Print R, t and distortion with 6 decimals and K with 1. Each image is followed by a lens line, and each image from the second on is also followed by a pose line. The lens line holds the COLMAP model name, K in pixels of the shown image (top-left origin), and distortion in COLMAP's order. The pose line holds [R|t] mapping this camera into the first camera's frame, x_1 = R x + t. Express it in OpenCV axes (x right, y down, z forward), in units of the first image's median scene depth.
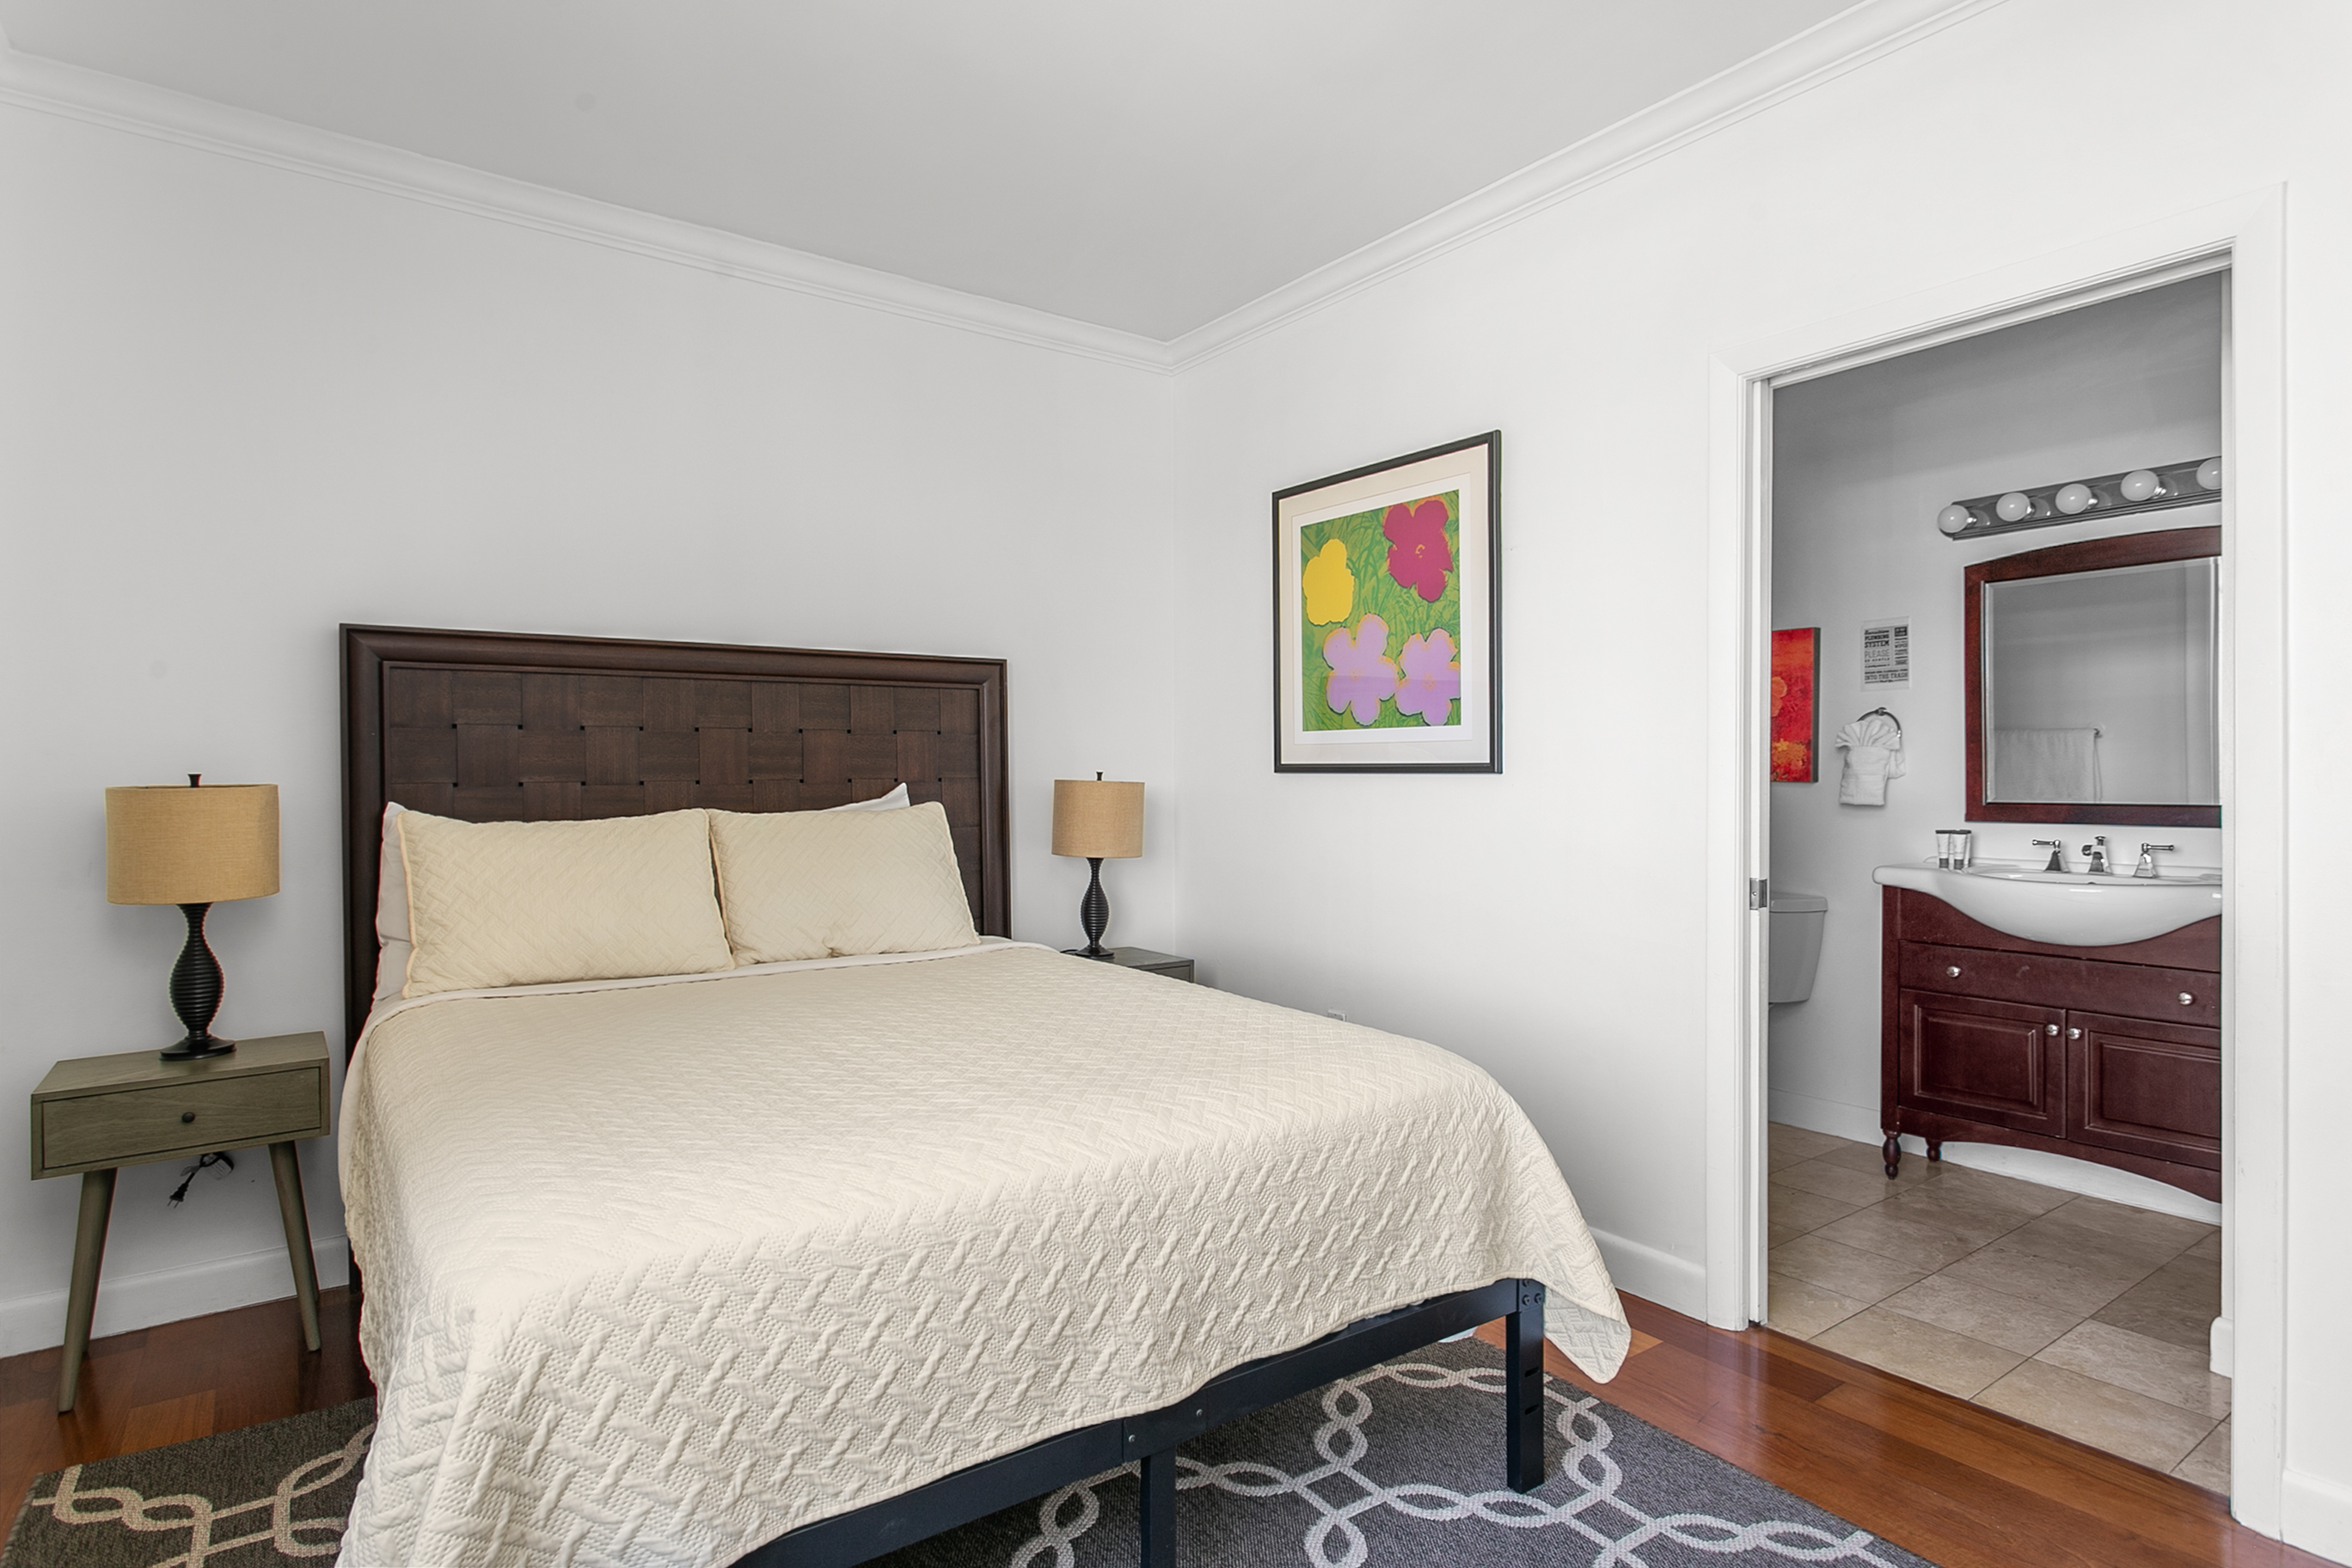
lens RADIAL K [[1252.3, 0, 1176.0], [0, 1252.3, 784.0], [0, 0, 1]] dist [0.003609, 0.000134]
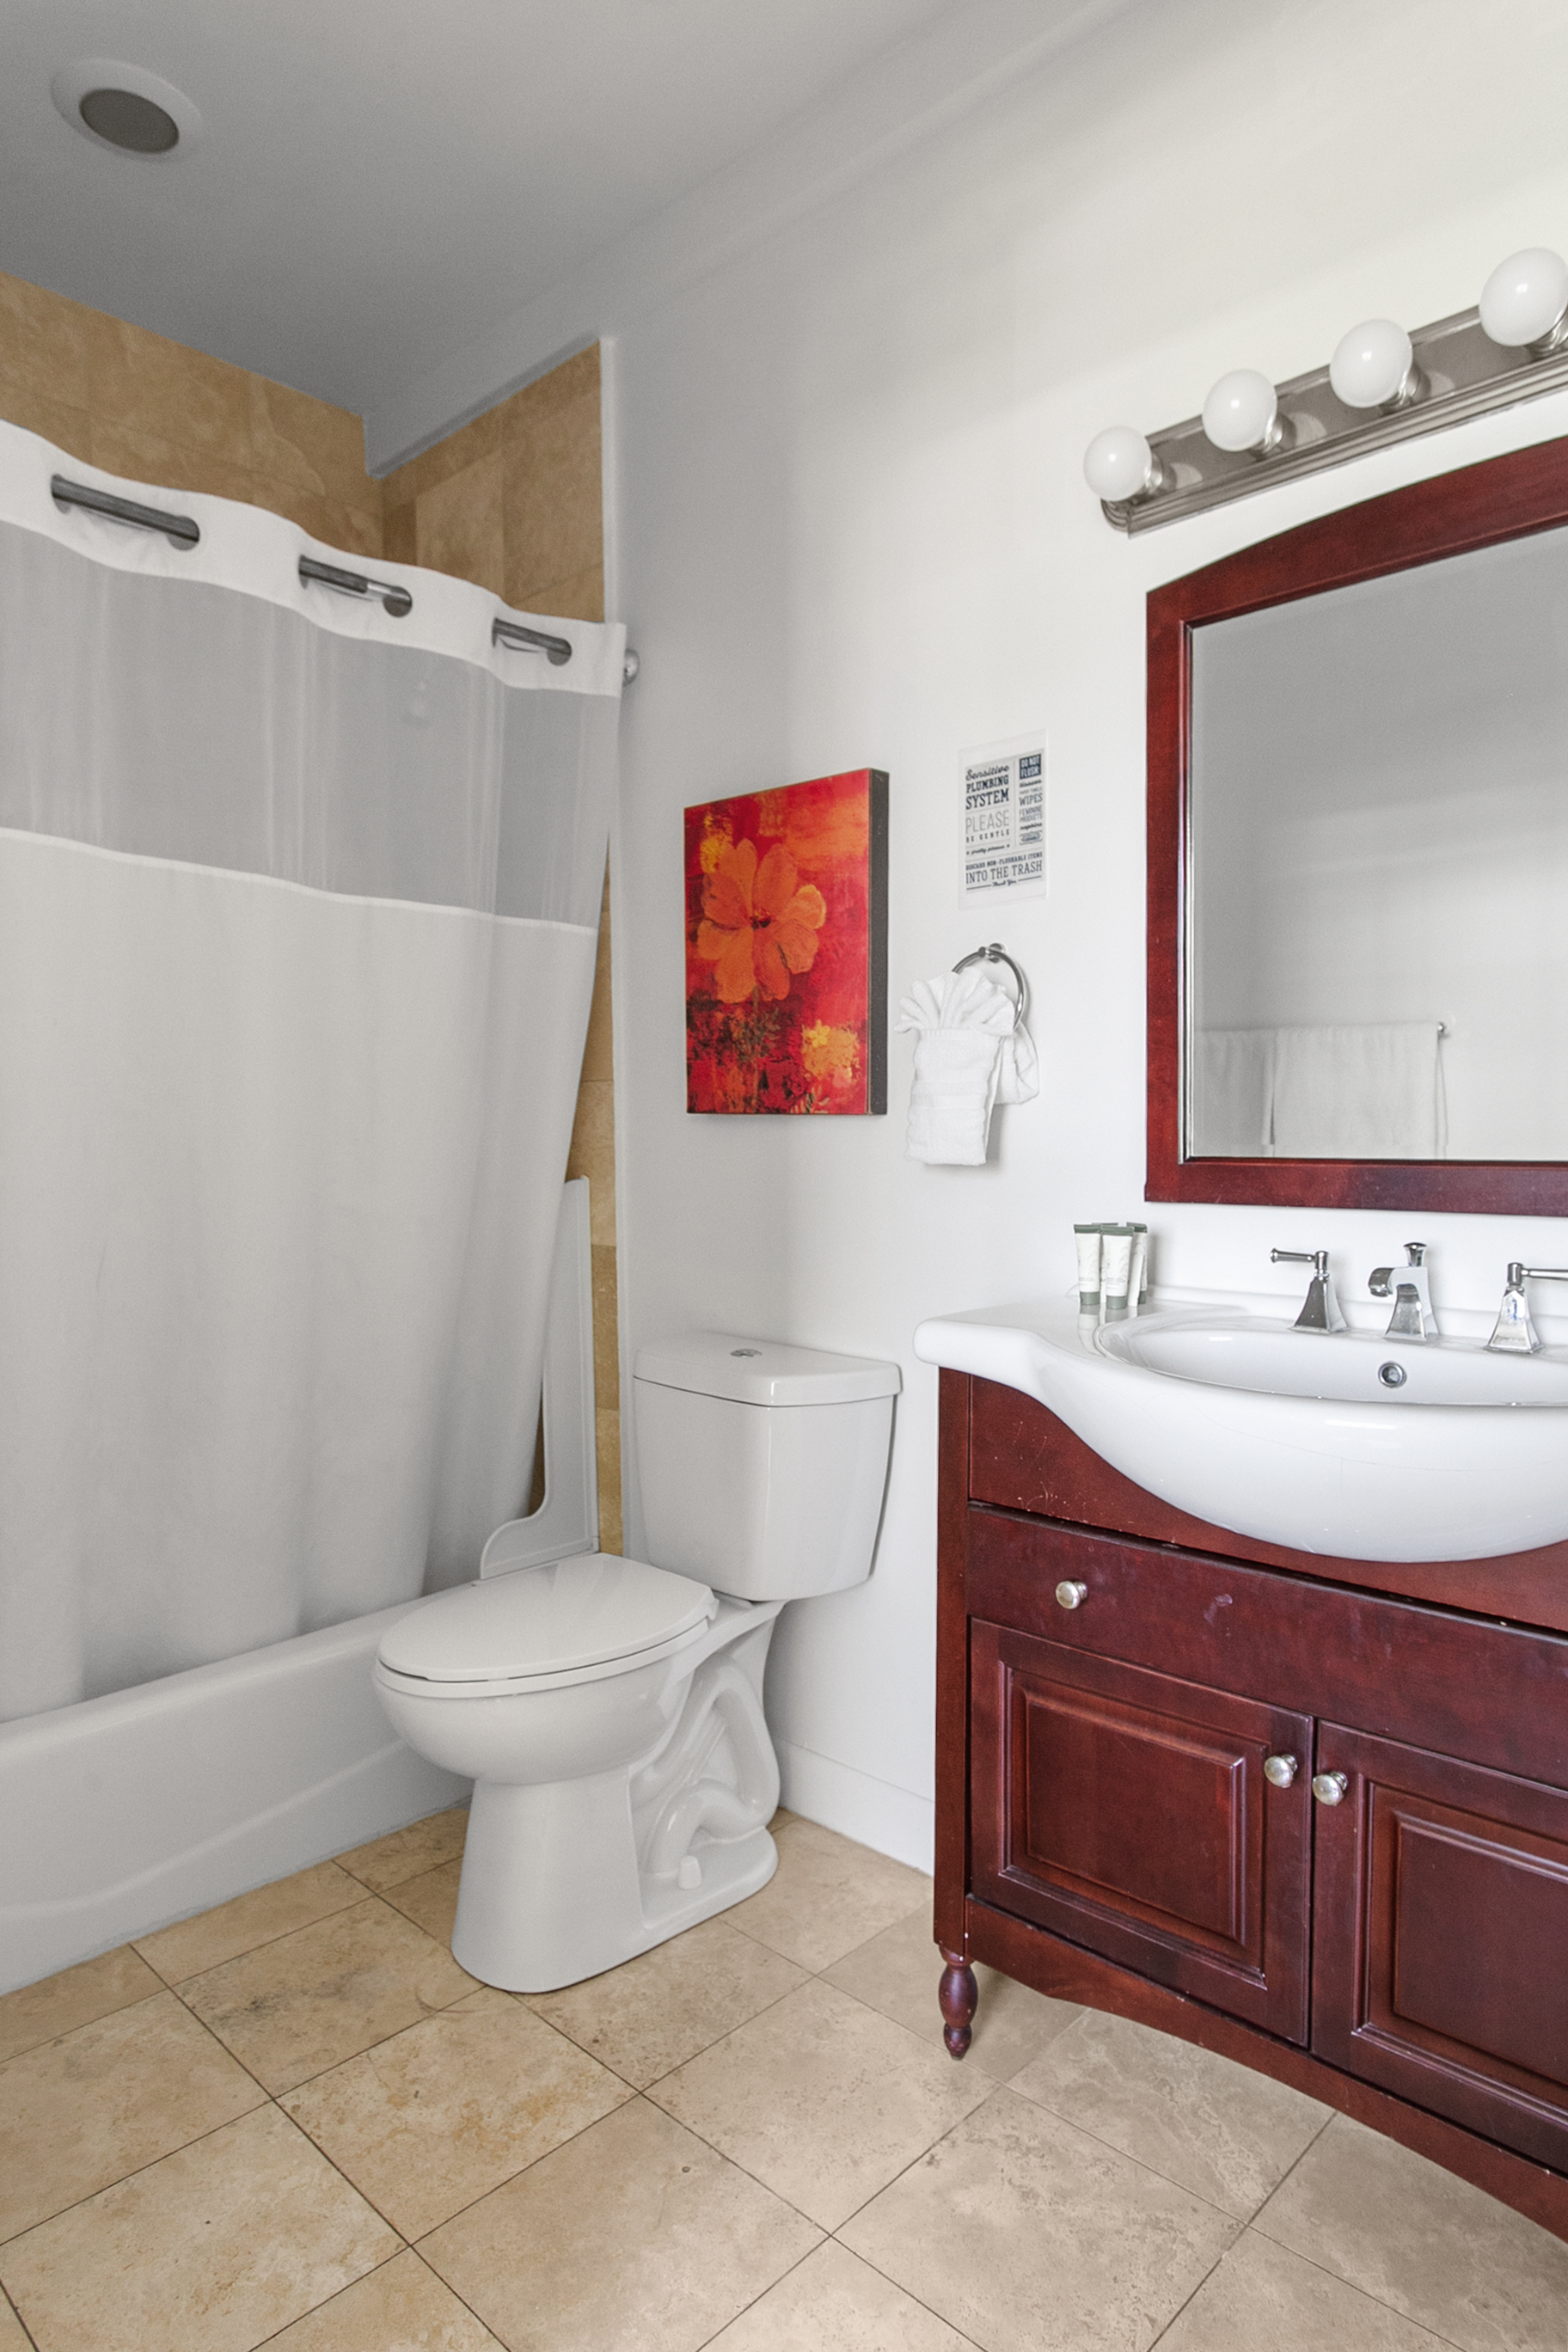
lens RADIAL K [[1392.2, 0, 791.9], [0, 1392.2, 1218.4], [0, 0, 1]] dist [-0.012745, 0.000629]
pose [[0.983860, -0.014071, 0.178386, 0.435967], [0.003758, 0.998309, 0.058016, 0.007571], [-0.178900, -0.056410, 0.982249, 0.567443]]
